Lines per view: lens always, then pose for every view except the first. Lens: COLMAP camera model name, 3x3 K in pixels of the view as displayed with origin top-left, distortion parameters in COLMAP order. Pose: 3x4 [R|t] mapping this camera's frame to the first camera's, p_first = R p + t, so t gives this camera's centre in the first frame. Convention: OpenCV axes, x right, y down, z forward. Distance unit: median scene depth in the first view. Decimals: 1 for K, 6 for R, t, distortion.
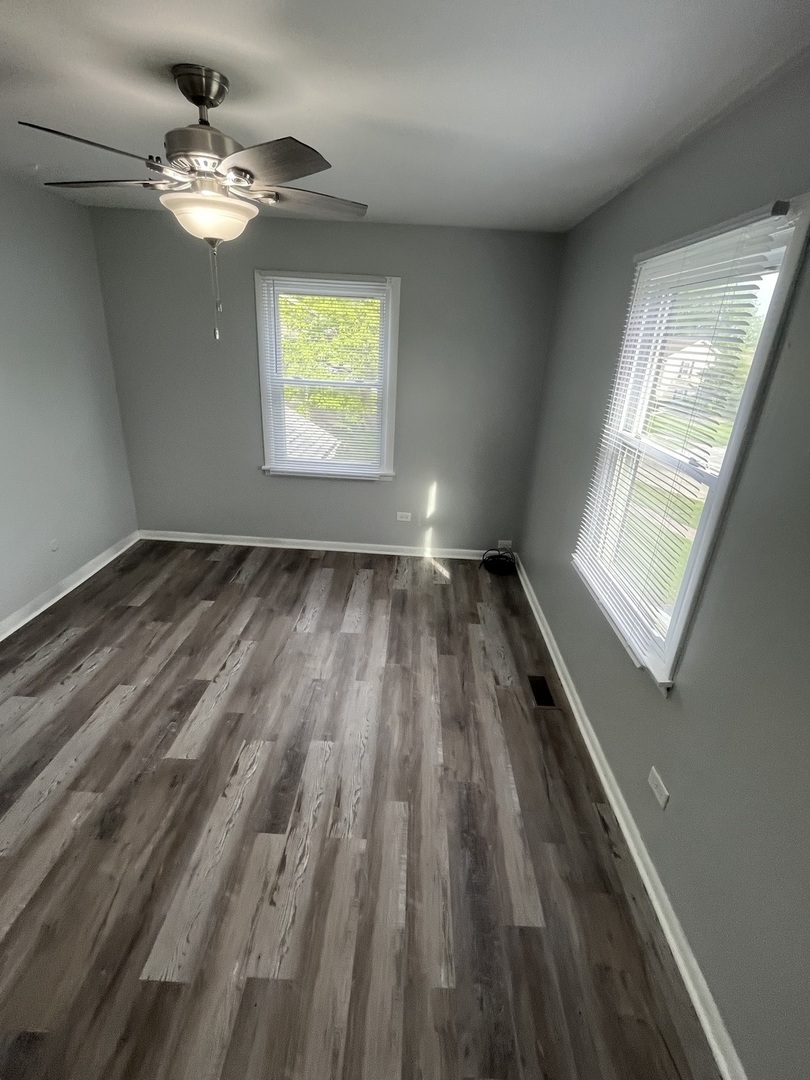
lens RADIAL K [[496.0, 0, 405.0], [0, 496.0, 540.0], [0, 0, 1]] dist [-0.001267, -0.000743]
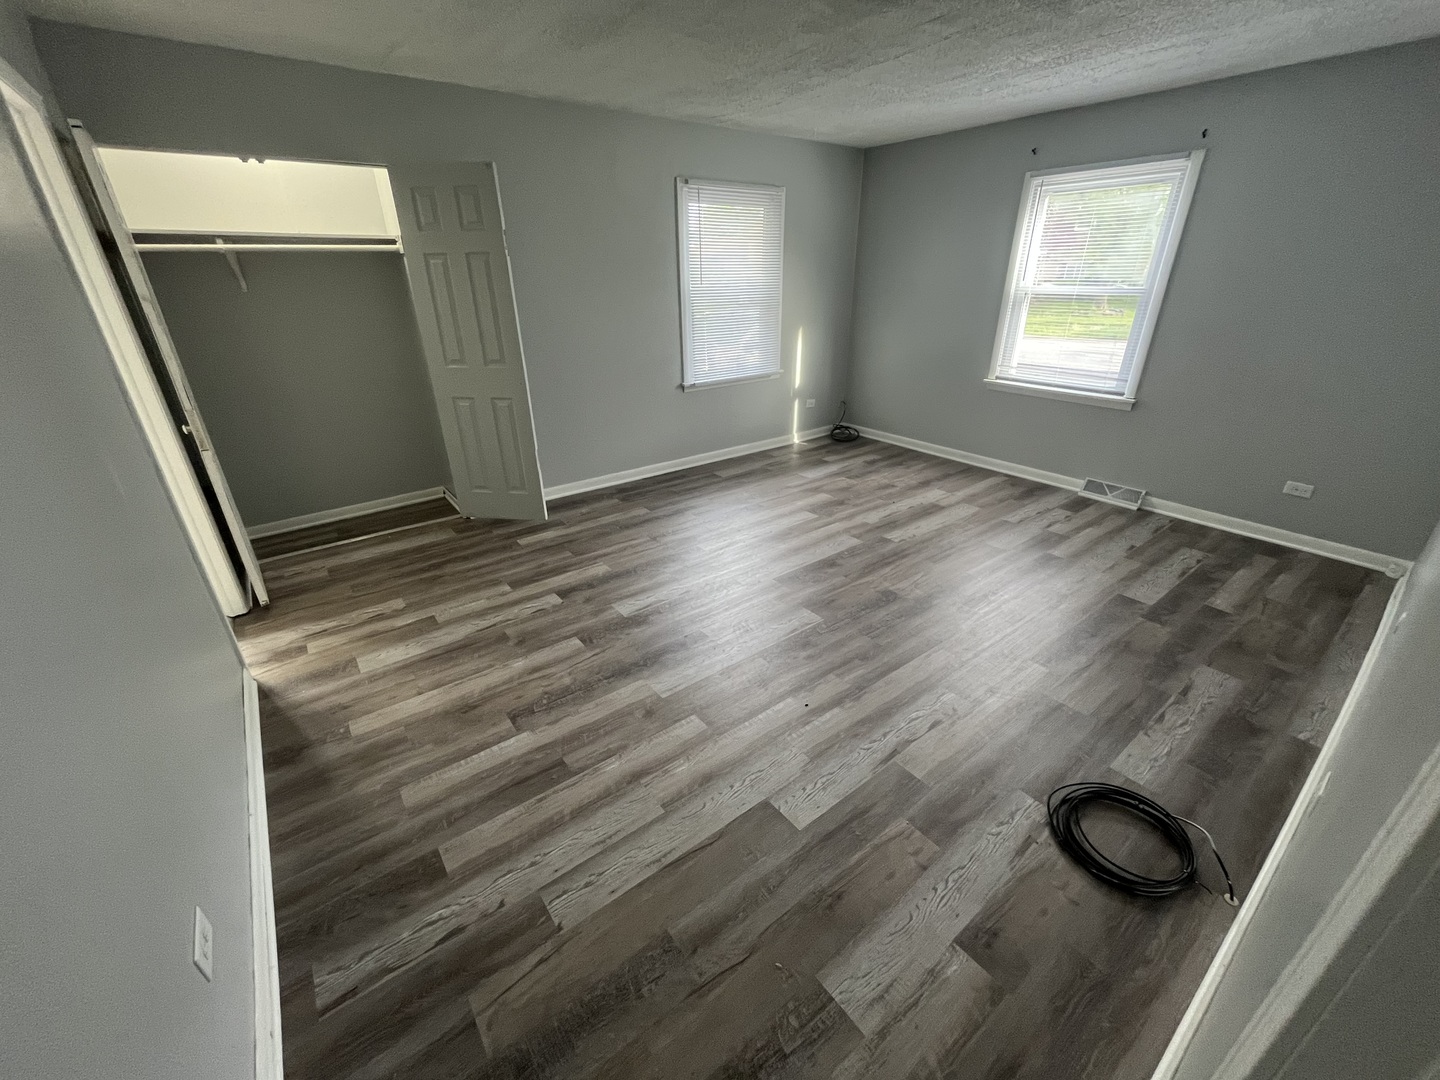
lens RADIAL K [[587.4, 0, 723.1], [0, 587.4, 548.7], [0, 0, 1]] dist [0.000226, -0.000116]
pose [[0.767501, -0.327448, 0.551109, -1.489165], [0.292077, 0.943903, 0.154071, 0.013949], [-0.570643, 0.042717, 0.820086, 0.007720]]
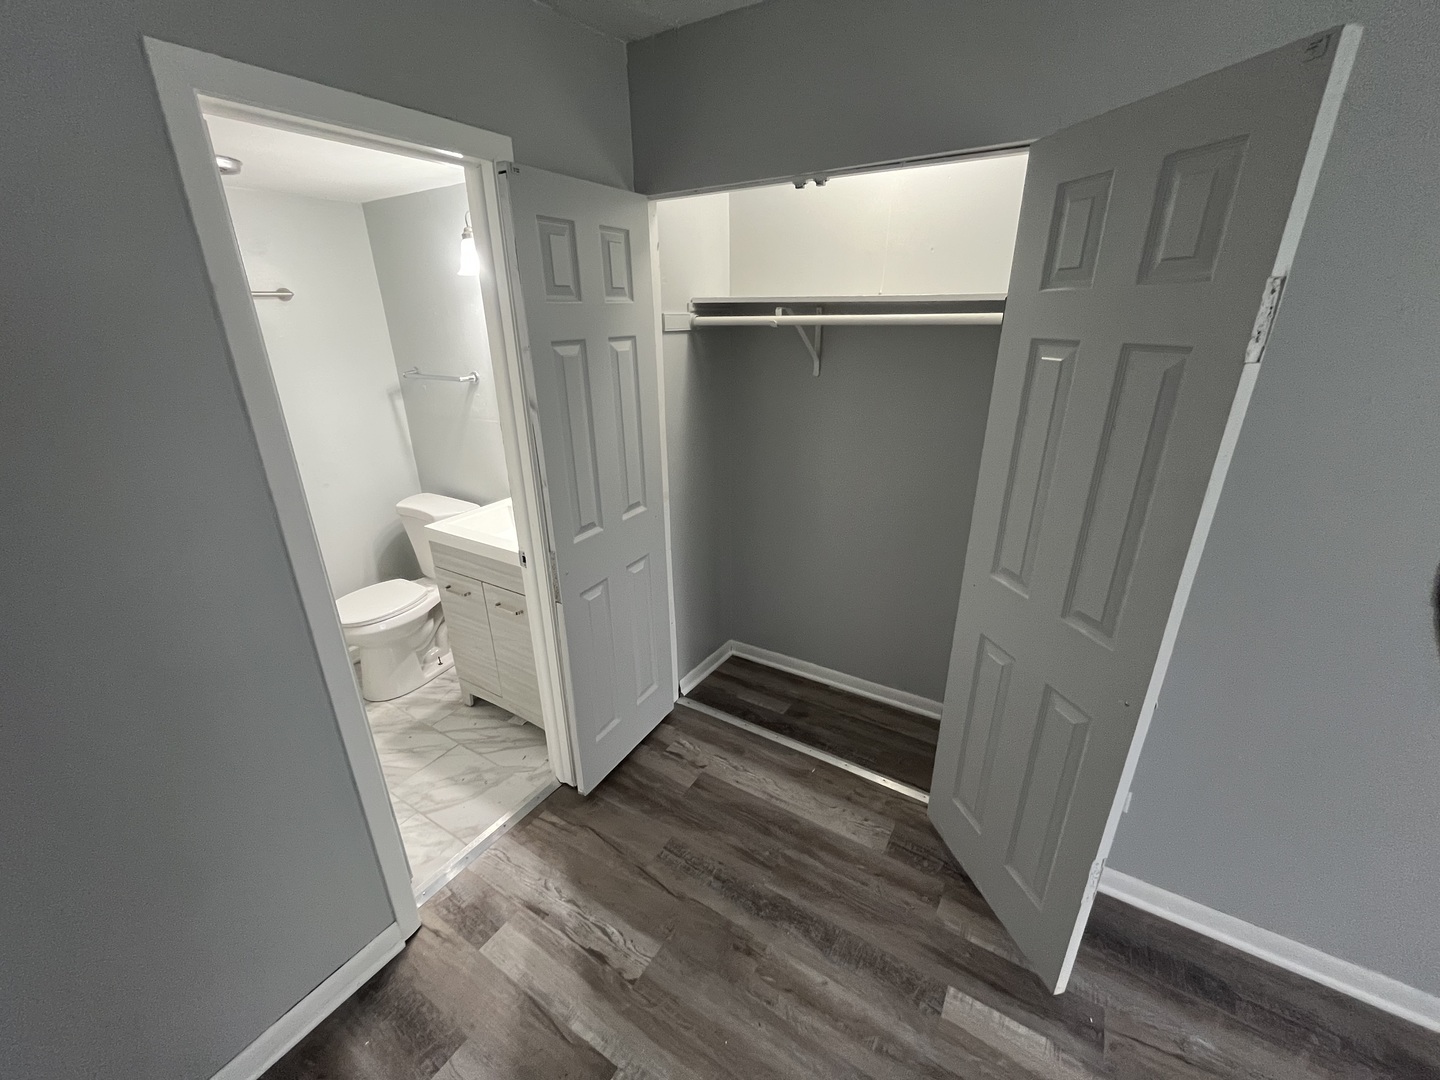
lens RADIAL K [[584.7, 0, 718.3], [0, 584.7, 538.9], [0, 0, 1]] dist [-0.001752, -0.000455]
pose [[0.862552, 0.119102, -0.491750, -1.050427], [-0.134772, 0.990870, 0.003594, -0.355019], [0.487688, 0.063174, 0.870729, 0.785311]]
